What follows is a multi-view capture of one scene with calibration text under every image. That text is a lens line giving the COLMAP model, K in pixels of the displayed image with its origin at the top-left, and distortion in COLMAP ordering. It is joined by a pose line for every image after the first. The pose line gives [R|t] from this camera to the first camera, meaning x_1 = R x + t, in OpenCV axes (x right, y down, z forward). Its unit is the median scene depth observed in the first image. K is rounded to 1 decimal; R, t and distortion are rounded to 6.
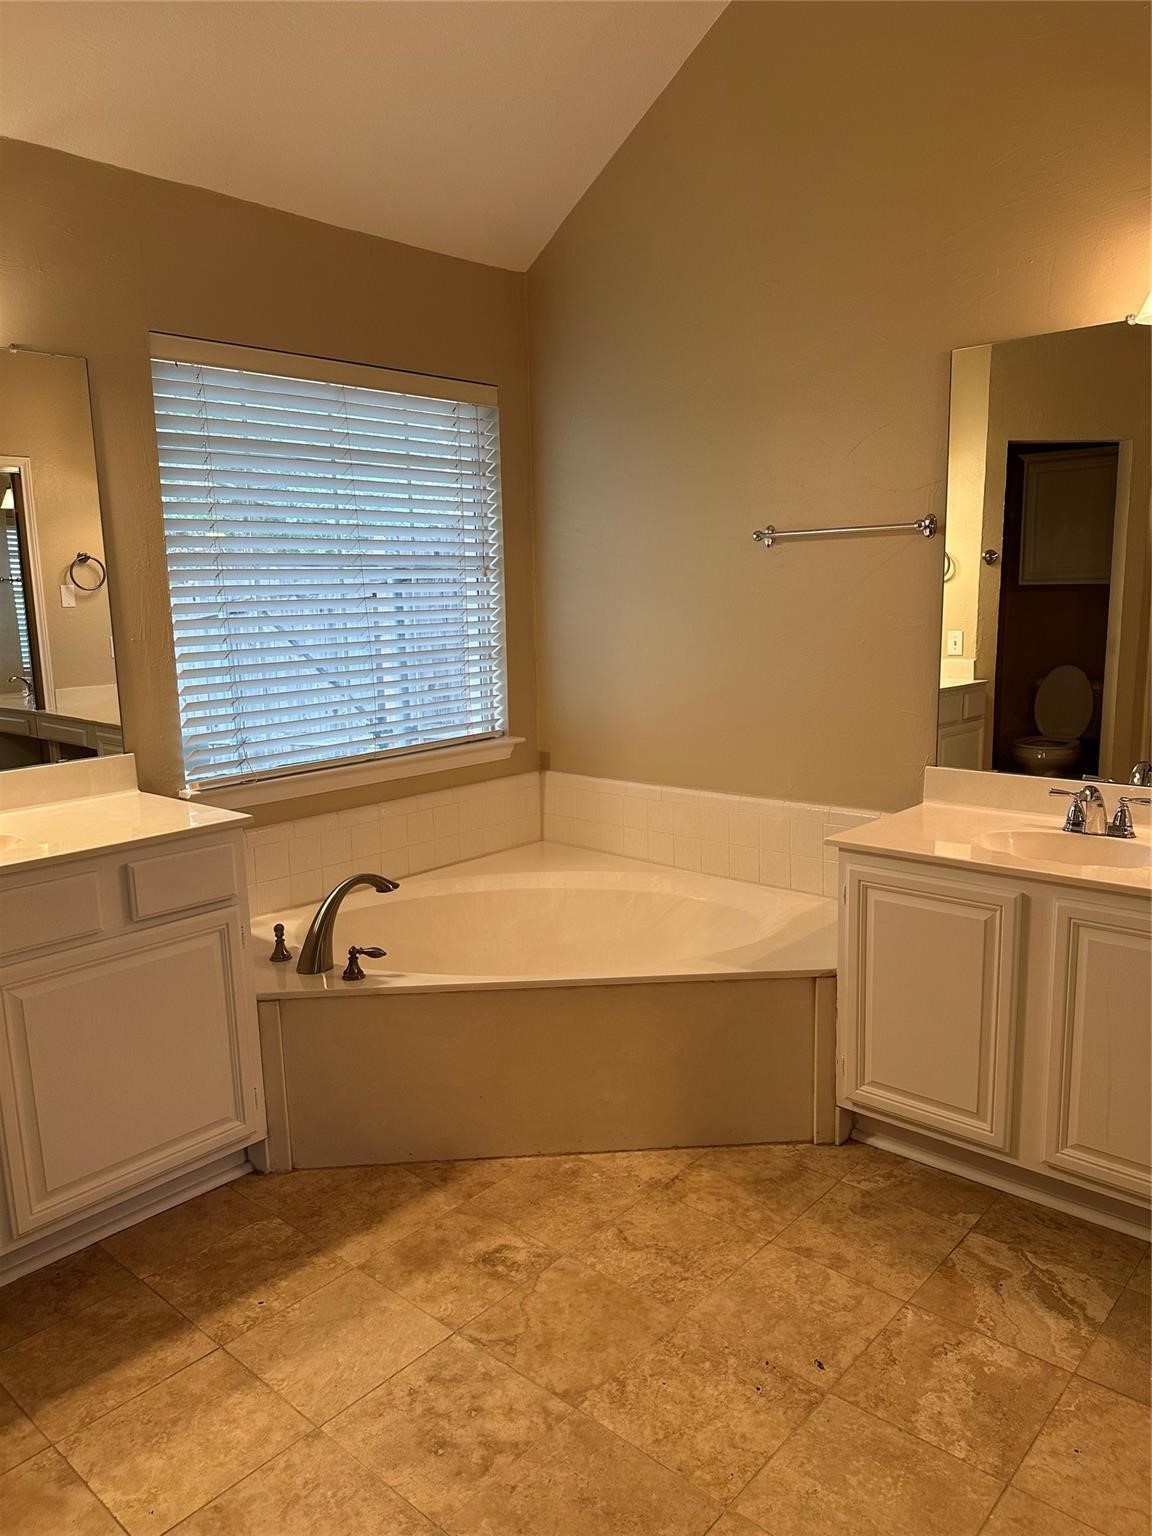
lens RADIAL K [[1081.0, 0, 581.1], [0, 1081.0, 762.2], [0, 0, 1]] dist [0.027389, -0.040103]
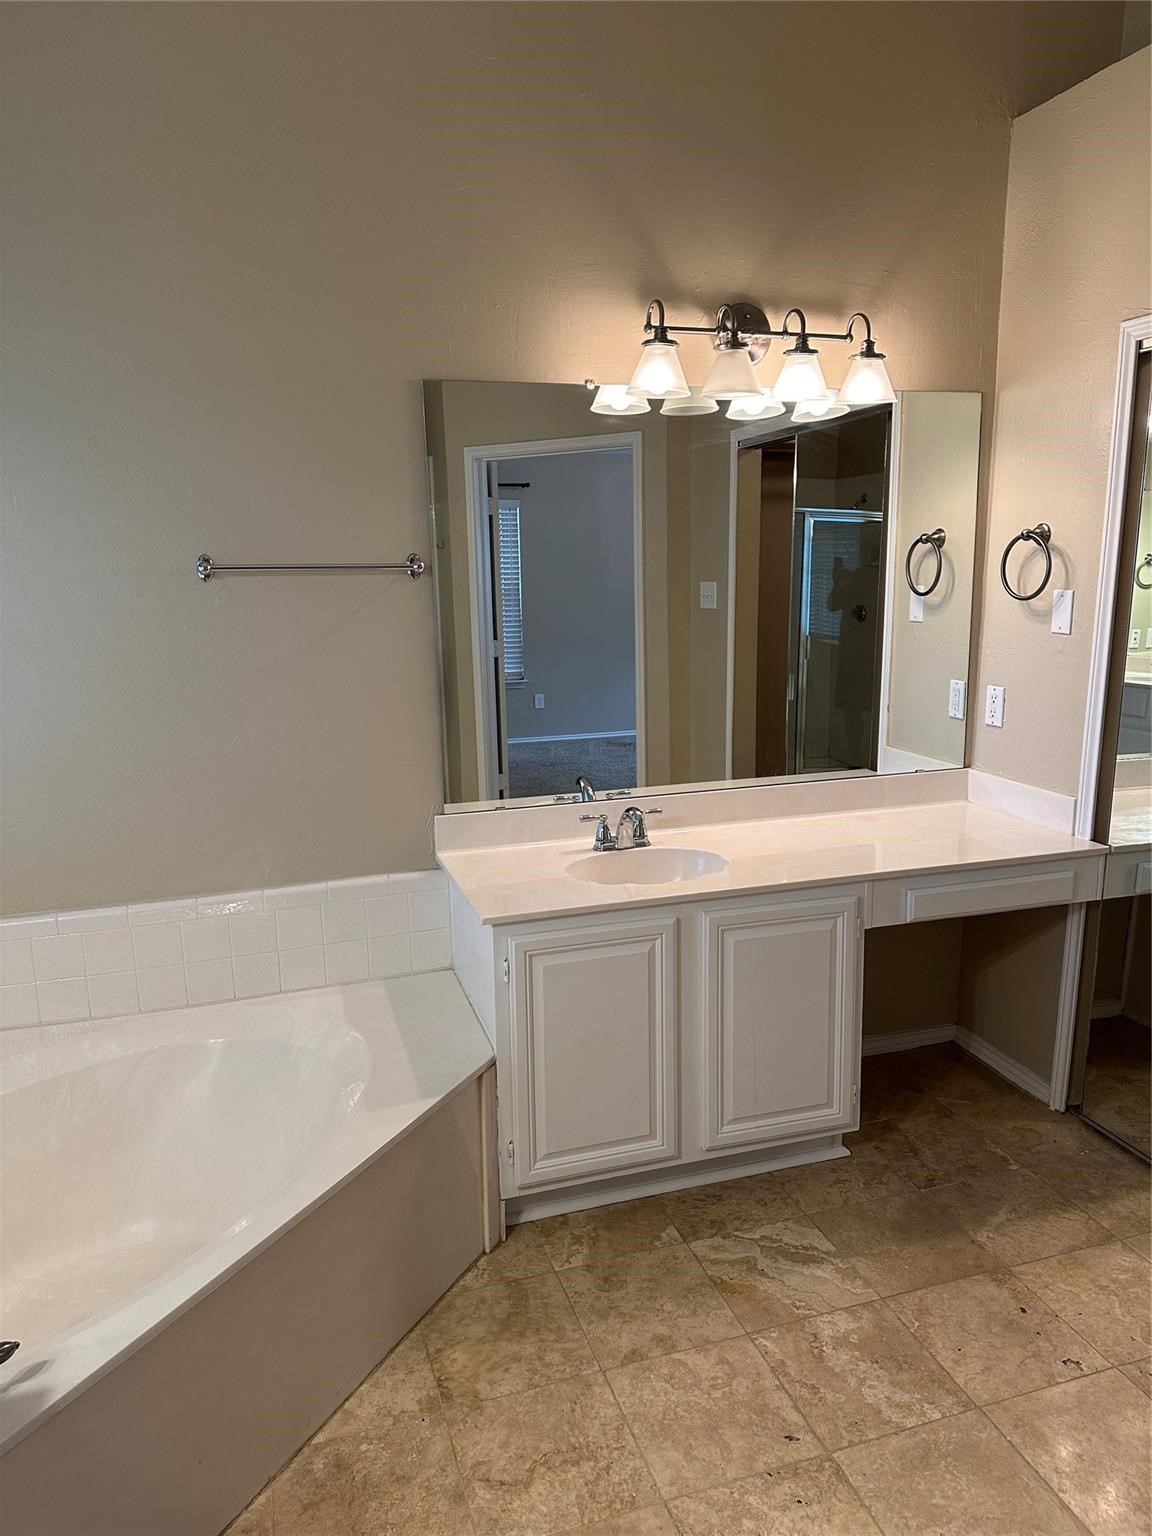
lens RADIAL K [[1081.0, 0, 578.2], [0, 1081.0, 766.7], [0, 0, 1]] dist [0.027389, -0.040103]
pose [[0.517398, -0.155610, 0.841478, -0.453096], [0.148369, 0.984748, 0.090877, -0.119121], [-0.842785, 0.077830, 0.532594, 0.439178]]
